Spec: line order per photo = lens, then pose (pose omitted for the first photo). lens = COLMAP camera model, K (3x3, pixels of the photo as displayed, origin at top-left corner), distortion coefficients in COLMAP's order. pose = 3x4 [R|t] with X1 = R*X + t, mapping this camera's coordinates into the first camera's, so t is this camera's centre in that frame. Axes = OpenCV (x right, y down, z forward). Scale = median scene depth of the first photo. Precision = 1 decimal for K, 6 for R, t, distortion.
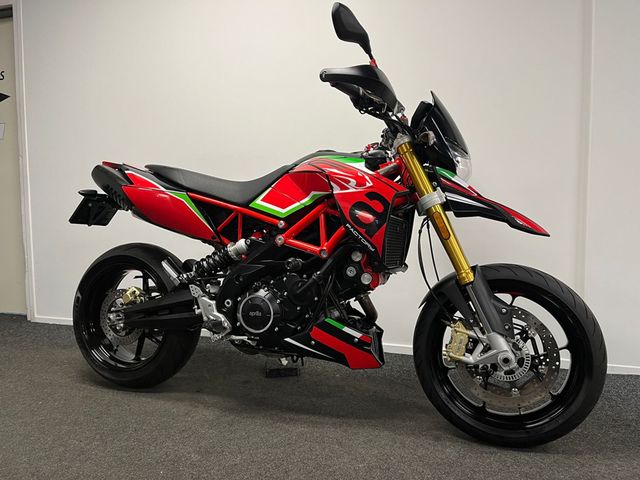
lens RADIAL K [[481.9, 0, 317.0], [0, 481.9, 235.9], [0, 0, 1]] dist [0.035864, -0.029380]
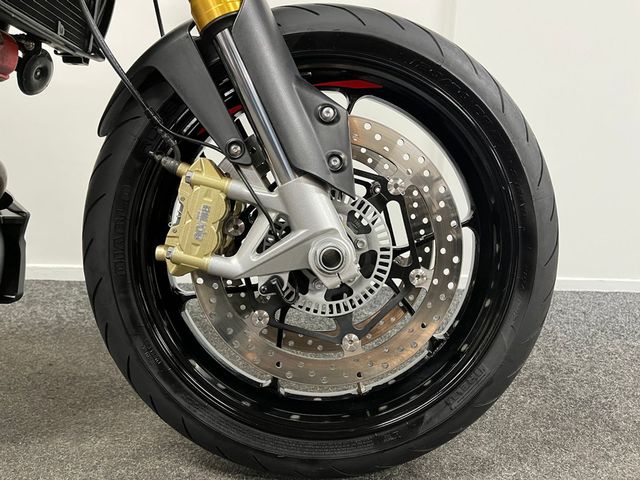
lens RADIAL K [[481.9, 0, 322.6], [0, 481.9, 239.8], [0, 0, 1]] dist [0.035864, -0.029380]
pose [[0.934035, -0.034732, 0.355488, 0.240753], [-0.016615, 0.989959, 0.140376, 0.178181], [-0.356794, -0.137022, 0.924079, 0.629439]]
